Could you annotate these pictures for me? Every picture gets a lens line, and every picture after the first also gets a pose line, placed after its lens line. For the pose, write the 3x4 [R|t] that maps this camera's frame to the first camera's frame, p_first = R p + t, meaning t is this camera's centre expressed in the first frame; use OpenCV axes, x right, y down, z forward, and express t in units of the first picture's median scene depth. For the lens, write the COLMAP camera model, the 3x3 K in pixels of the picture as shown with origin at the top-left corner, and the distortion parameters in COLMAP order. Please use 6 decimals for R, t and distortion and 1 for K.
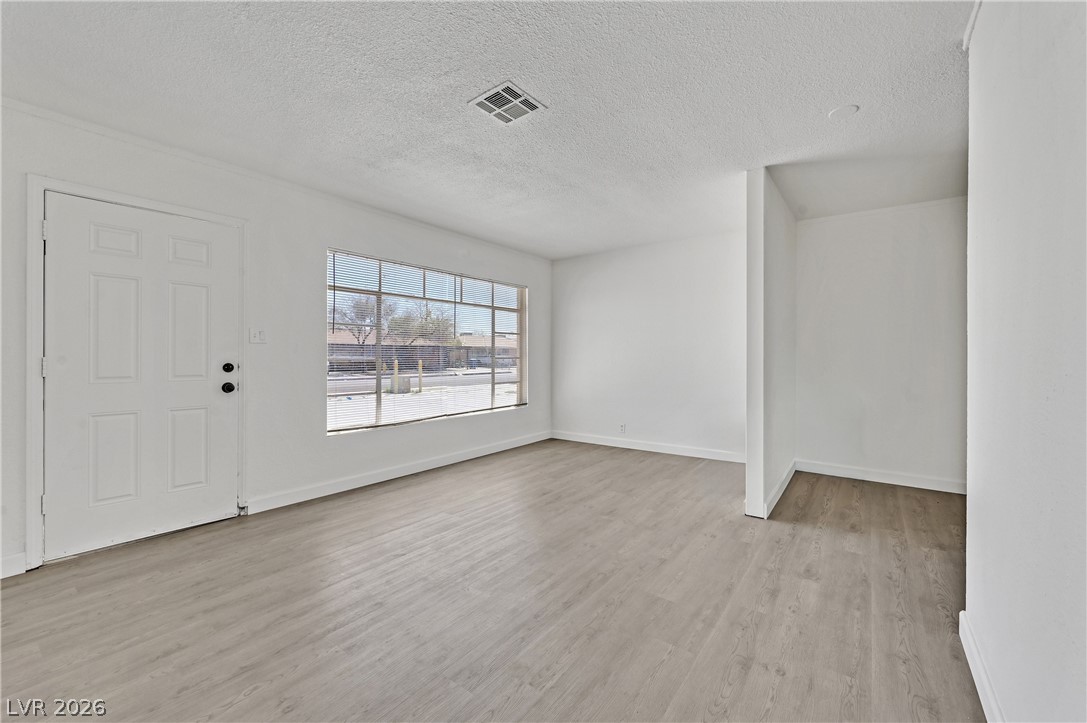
lens RADIAL K [[437.2, 0, 543.5], [0, 437.2, 361.5], [0, 0, 1]] dist [0.000111, 0.000210]
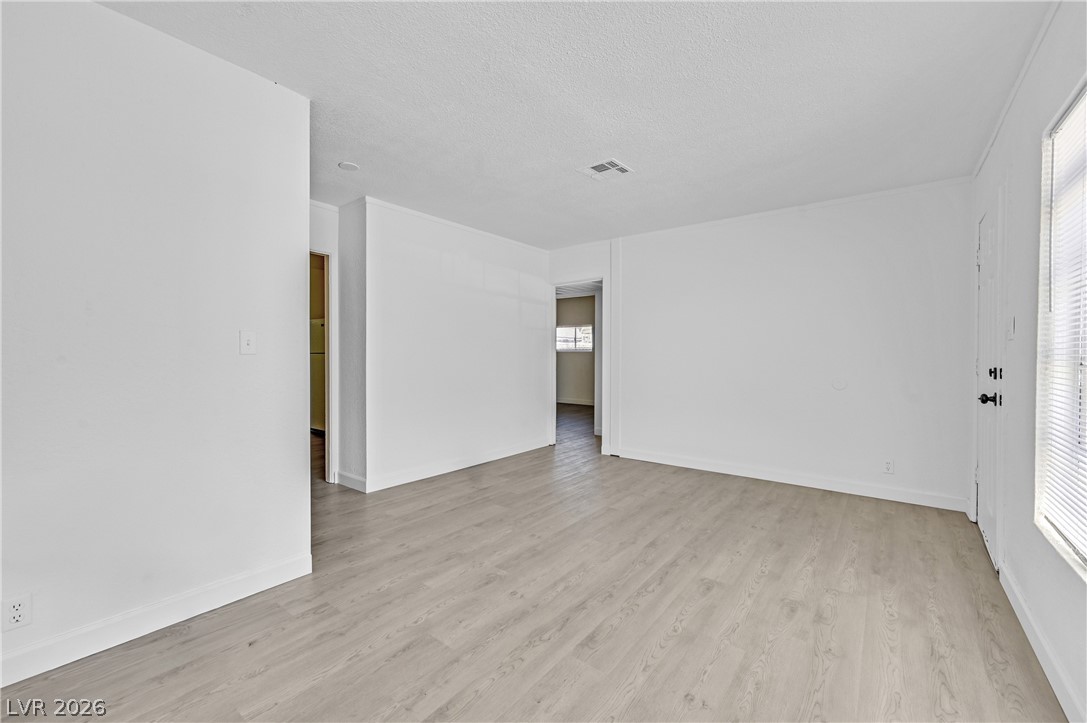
lens RADIAL K [[437.2, 0, 543.5], [0, 437.2, 361.5], [0, 0, 1]] dist [0.000111, 0.000210]
pose [[-0.999726, -0.002287, 0.023299, 0.067223], [-0.001556, 0.999507, 0.031352, -0.034408], [-0.023360, 0.031307, -0.999237, 2.188238]]
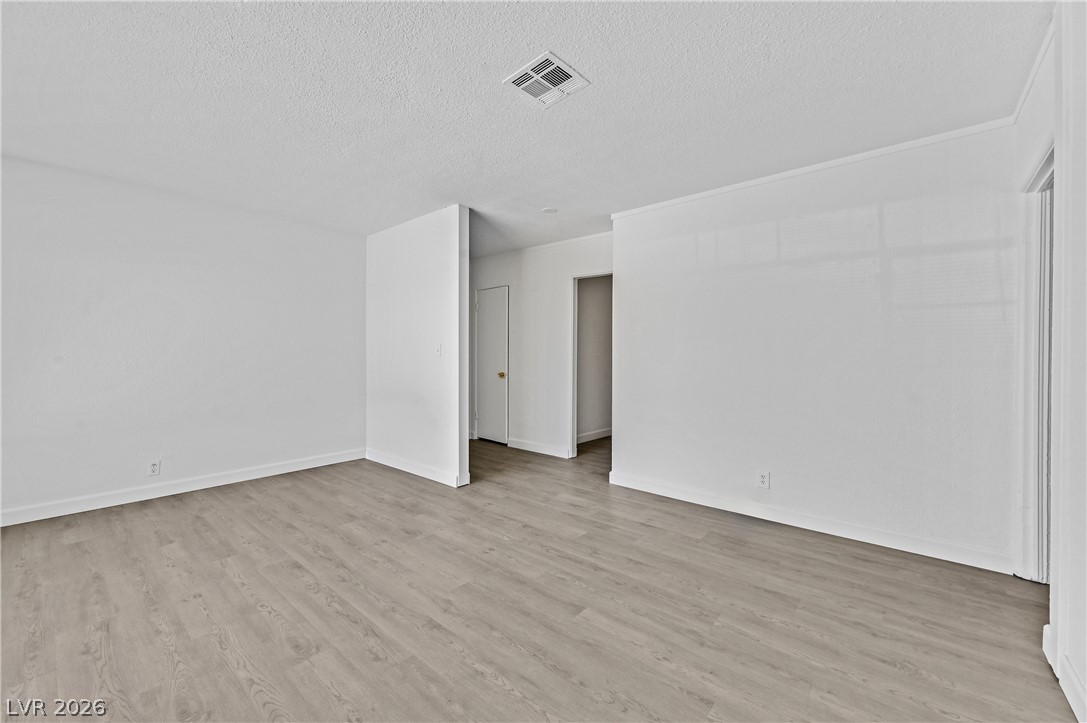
lens RADIAL K [[433.1, 0, 537.9], [0, 433.1, 351.4], [0, 0, 1]] dist [0.001499, -0.000080]
pose [[0.072674, 0.012742, 0.997274, -0.911832], [0.011974, 0.999835, -0.013648, -0.005703], [-0.997284, 0.012933, 0.072510, 0.876501]]
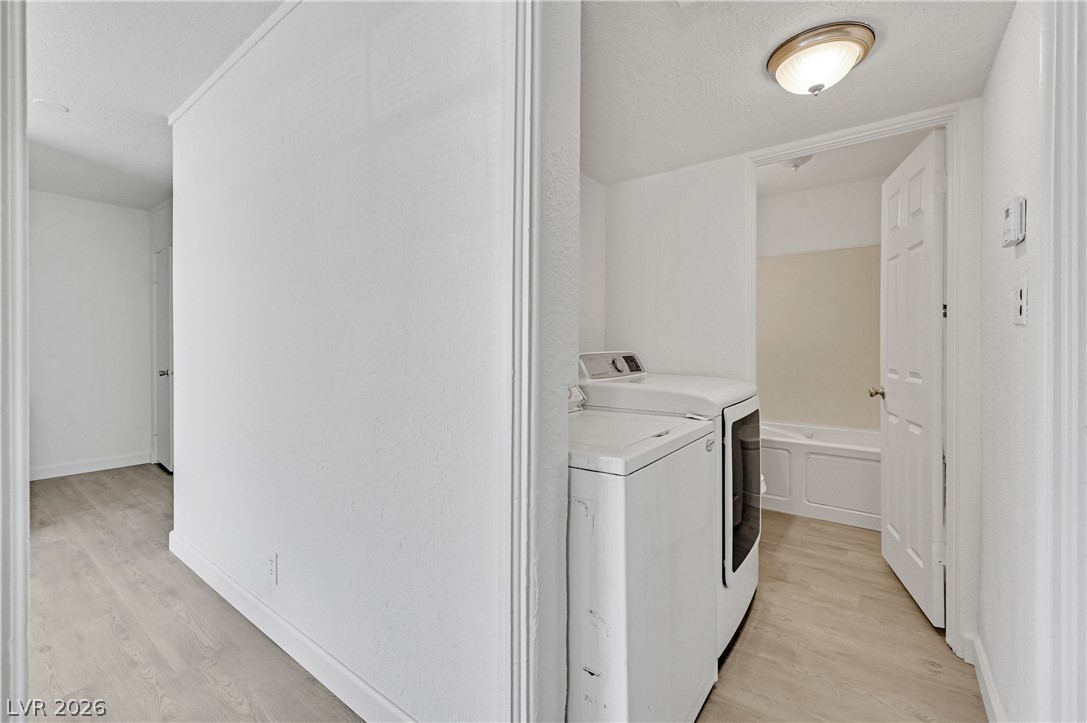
lens RADIAL K [[463.4, 0, 539.2], [0, 463.4, 342.4], [0, 0, 1]] dist [-0.000629, -0.000300]
pose [[0.009289, 0.000082, 0.999957, -0.350663], [0.020202, 0.999796, -0.000270, 0.005262], [-0.999753, 0.020203, 0.009285, -0.126131]]
